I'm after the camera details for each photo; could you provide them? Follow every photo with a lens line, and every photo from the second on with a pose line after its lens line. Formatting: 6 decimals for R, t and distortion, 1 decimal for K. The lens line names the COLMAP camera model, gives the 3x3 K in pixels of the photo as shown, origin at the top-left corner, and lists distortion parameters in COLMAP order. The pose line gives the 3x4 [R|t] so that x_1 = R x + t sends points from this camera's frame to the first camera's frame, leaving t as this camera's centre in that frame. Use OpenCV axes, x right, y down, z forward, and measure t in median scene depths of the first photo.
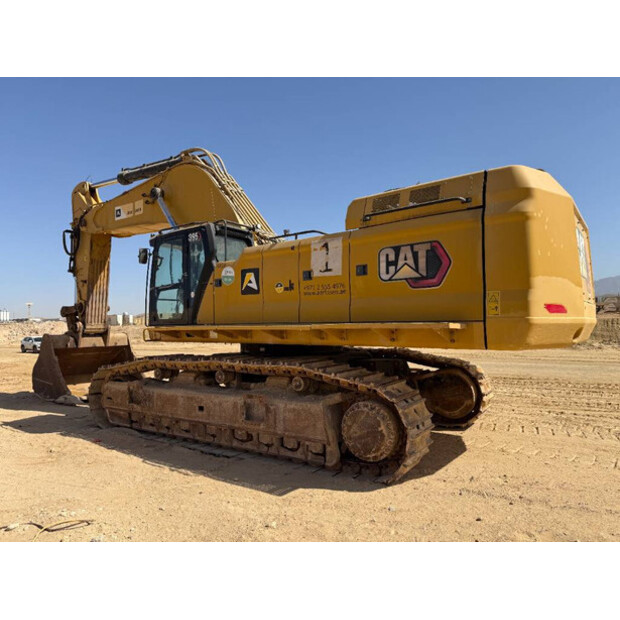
lens RADIAL K [[430.2, 0, 310.0], [0, 430.2, 310.0], [0, 0, 1]] dist [0.129925, -0.184440]
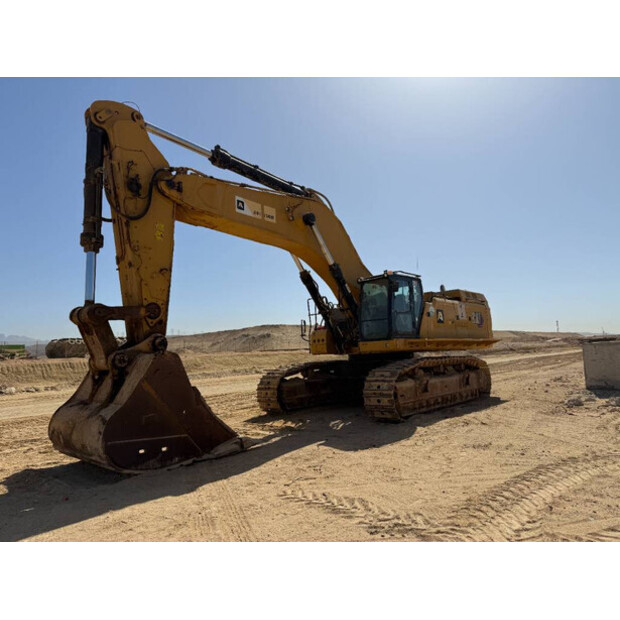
lens RADIAL K [[430.2, 0, 310.0], [0, 430.2, 310.0], [0, 0, 1]] dist [0.129925, -0.184440]
pose [[0.112050, 0.117442, 0.986738, -2.077067], [0.008675, 0.992838, -0.119153, 0.128014], [-0.993665, 0.021911, 0.110228, 1.348273]]
